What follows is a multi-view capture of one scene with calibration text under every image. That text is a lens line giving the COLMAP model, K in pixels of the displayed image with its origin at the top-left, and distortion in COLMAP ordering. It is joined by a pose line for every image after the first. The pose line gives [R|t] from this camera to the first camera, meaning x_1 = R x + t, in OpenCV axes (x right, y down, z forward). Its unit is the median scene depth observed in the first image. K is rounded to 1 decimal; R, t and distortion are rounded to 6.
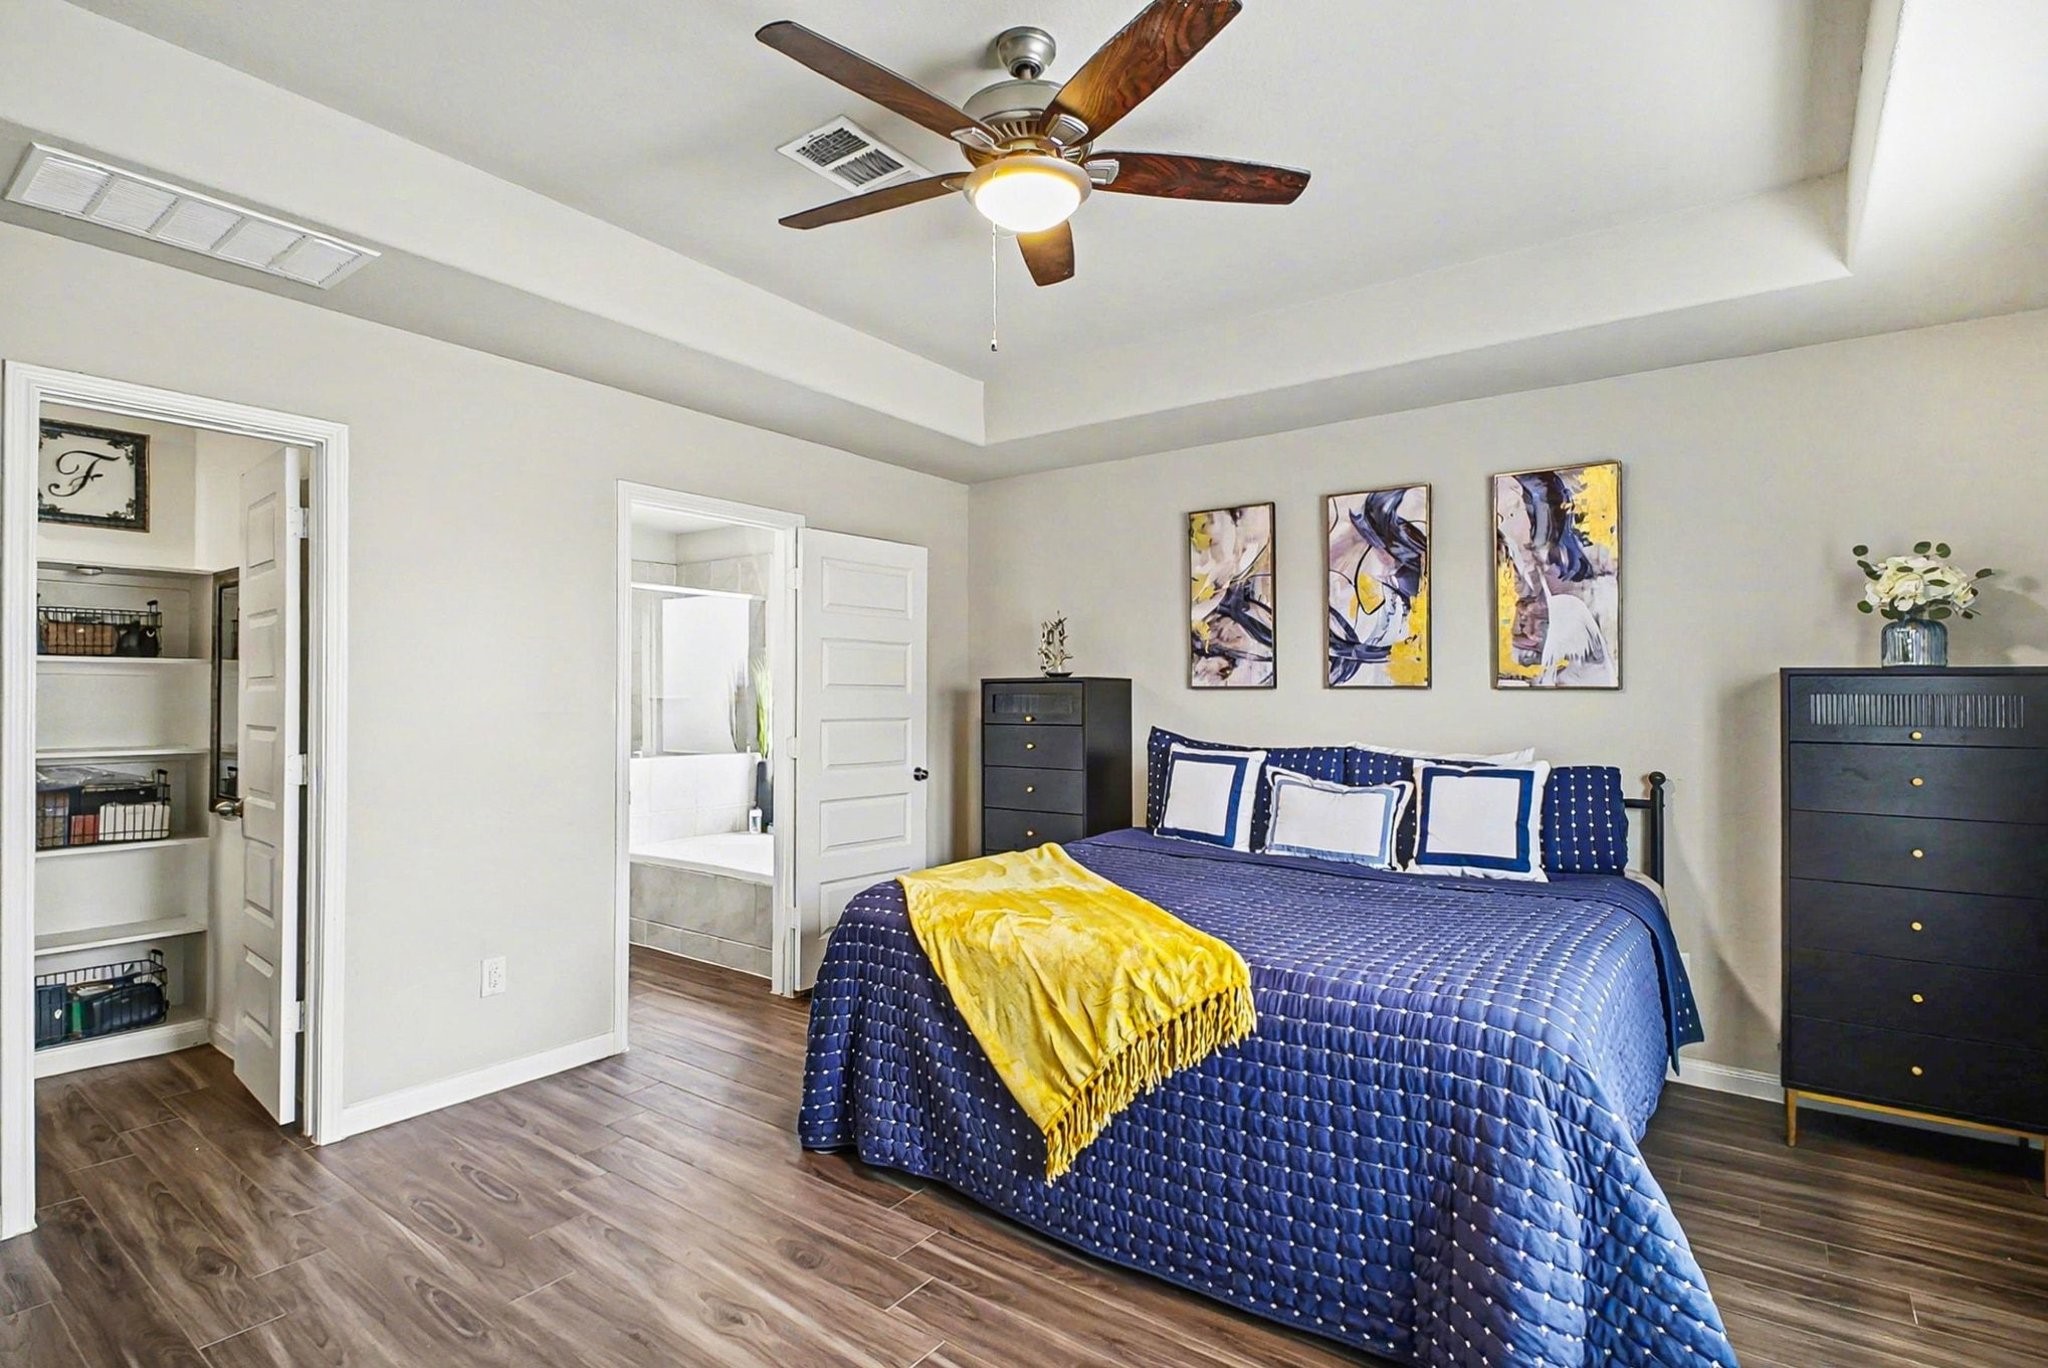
lens RADIAL K [[986.7, 0, 981.9], [0, 986.7, 684.0], [0, 0, 1]] dist [0.006141, -0.004318]
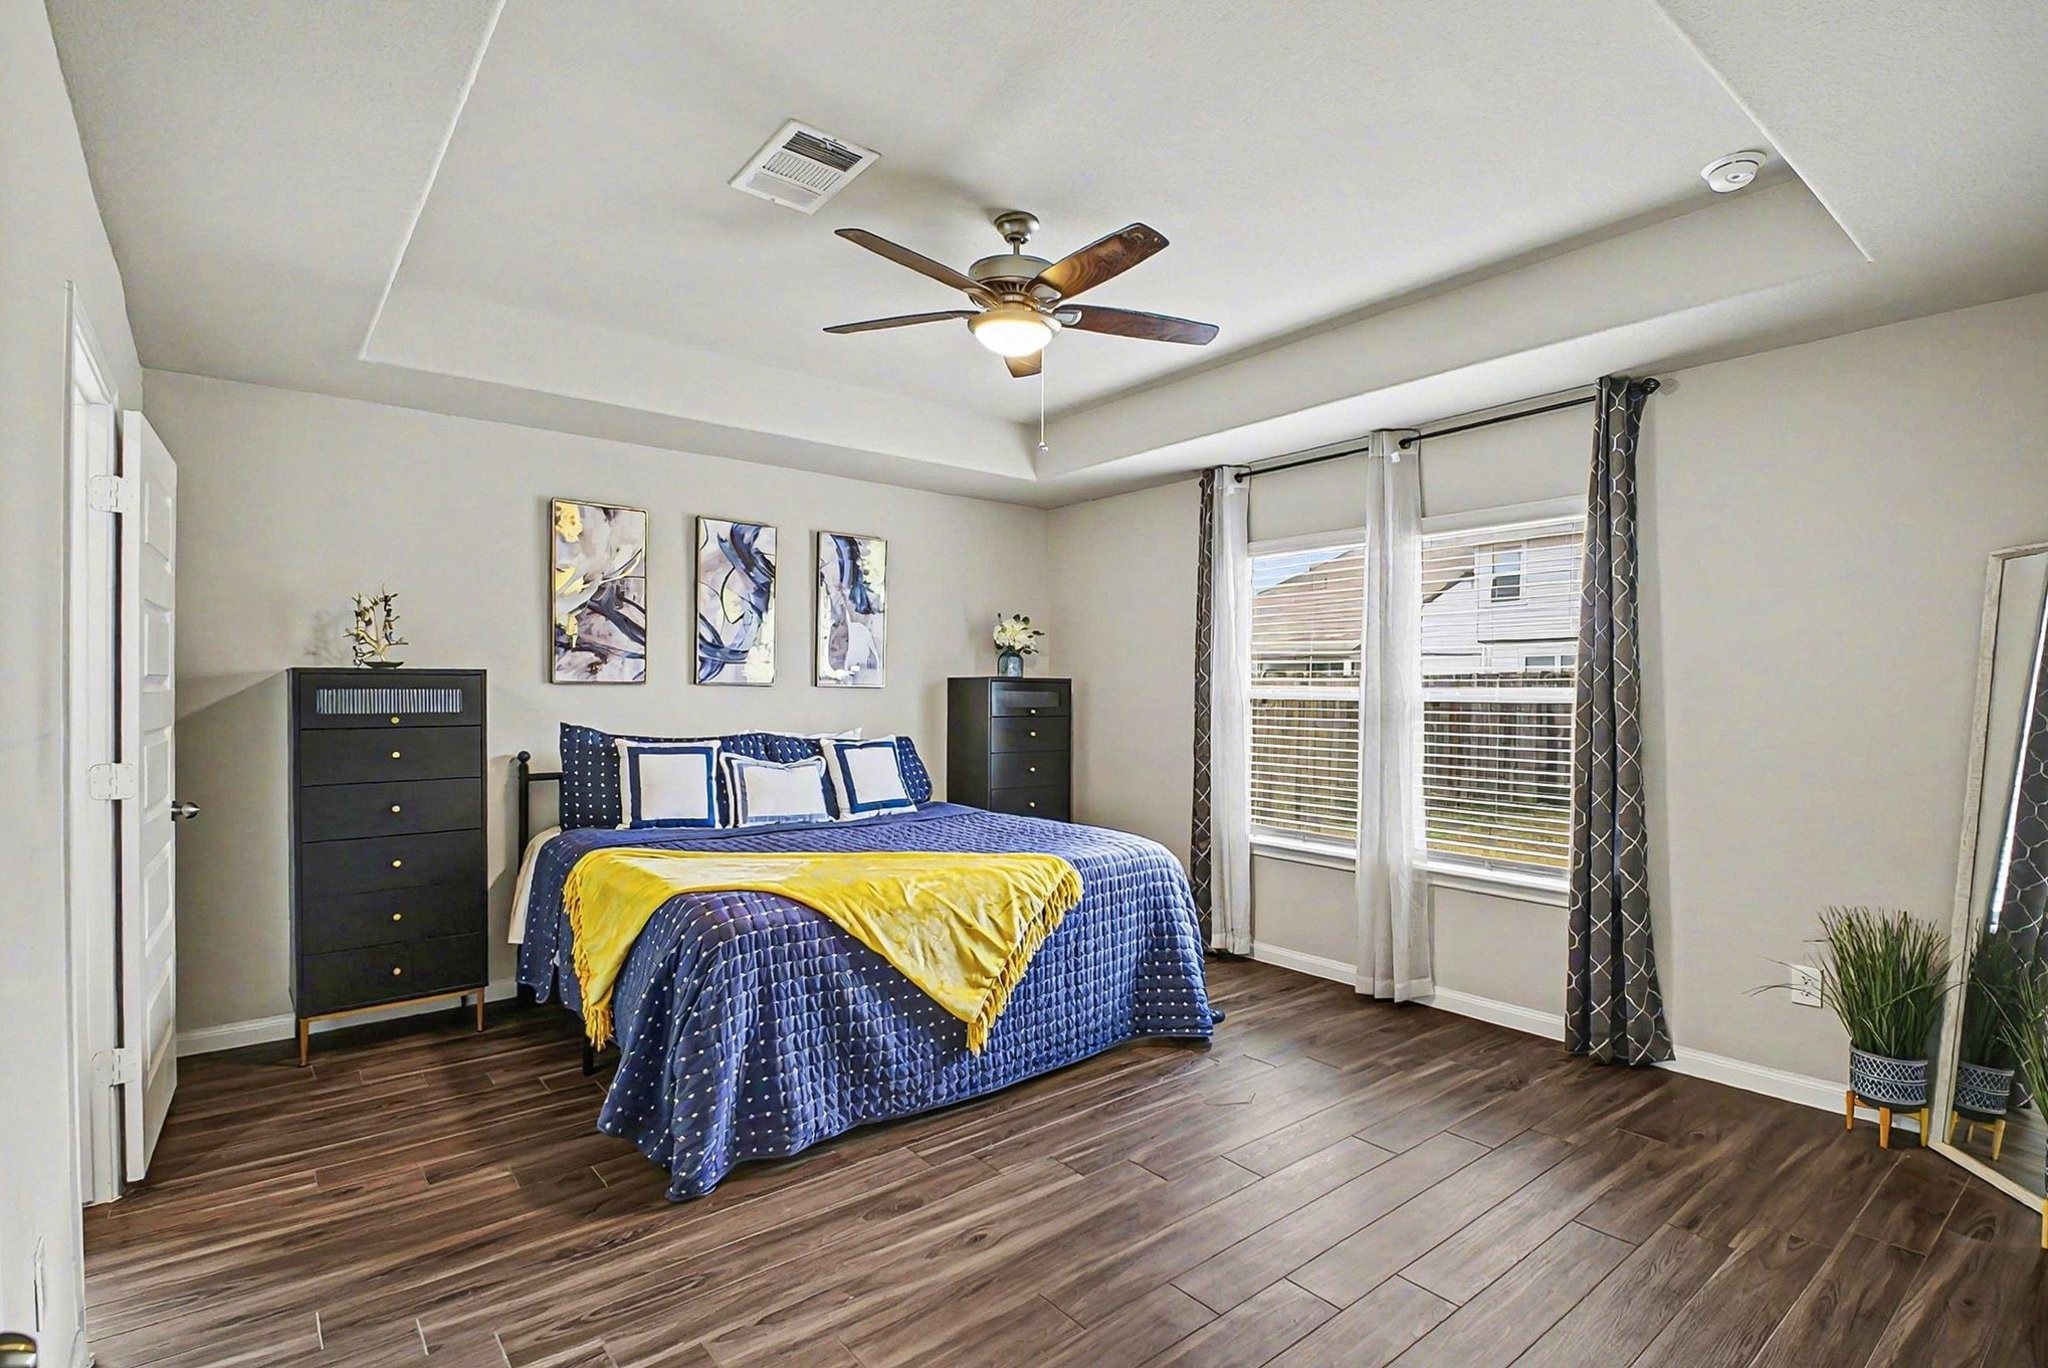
lens RADIAL K [[986.7, 0, 1041.5], [0, 986.7, 702.7], [0, 0, 1]] dist [0.006141, -0.004318]
pose [[0.226648, -0.015630, 0.973851, -0.745396], [-0.019115, 0.999607, 0.020492, -0.006018], [-0.973789, -0.023260, 0.226260, 0.375425]]
